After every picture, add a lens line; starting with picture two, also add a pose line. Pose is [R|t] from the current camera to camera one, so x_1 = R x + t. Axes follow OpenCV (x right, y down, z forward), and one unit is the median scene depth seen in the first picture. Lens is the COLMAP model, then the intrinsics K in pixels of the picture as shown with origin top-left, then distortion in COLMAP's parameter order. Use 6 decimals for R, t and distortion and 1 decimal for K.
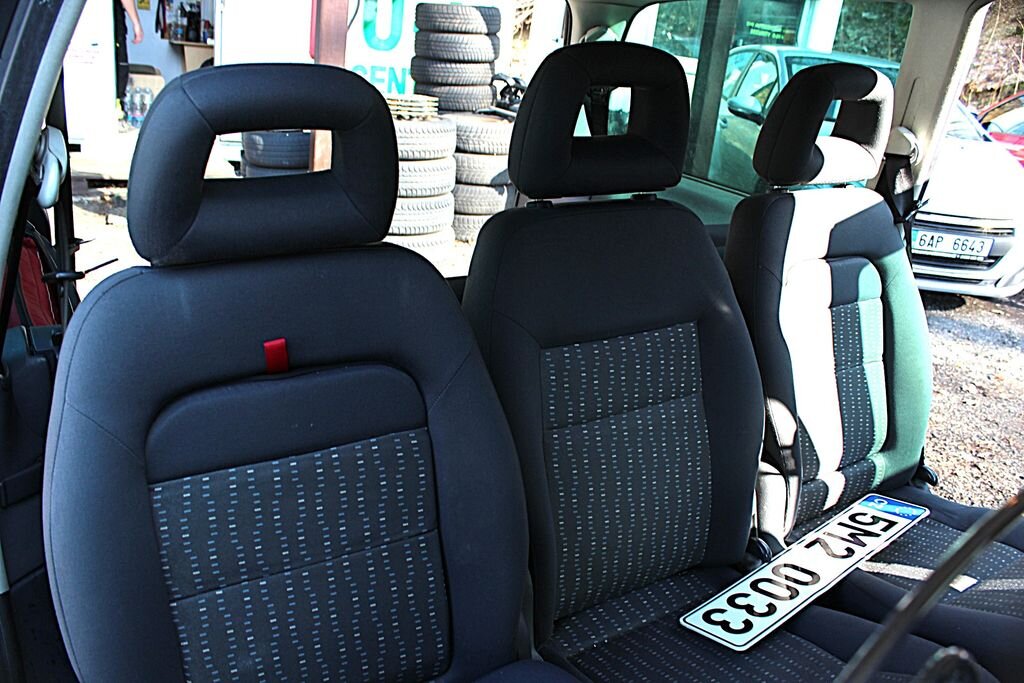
lens RADIAL K [[848.7, 0, 505.9], [0, 848.7, 339.1], [0, 0, 1]] dist [-0.170936, 0.158086]
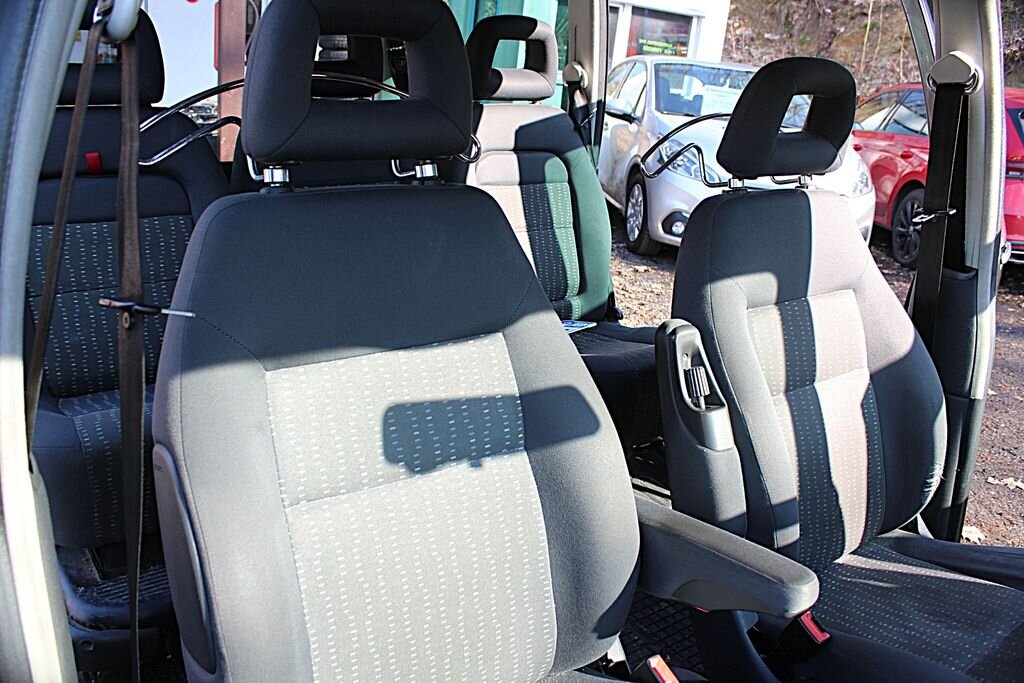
lens RADIAL K [[848.7, 0, 505.9], [0, 848.7, 339.1], [0, 0, 1]] dist [-0.170936, 0.158086]
pose [[0.997924, -0.036453, 0.053090, 0.265170], [0.038512, 0.998524, -0.038290, 0.265419], [-0.051616, 0.040255, 0.997855, -0.408479]]
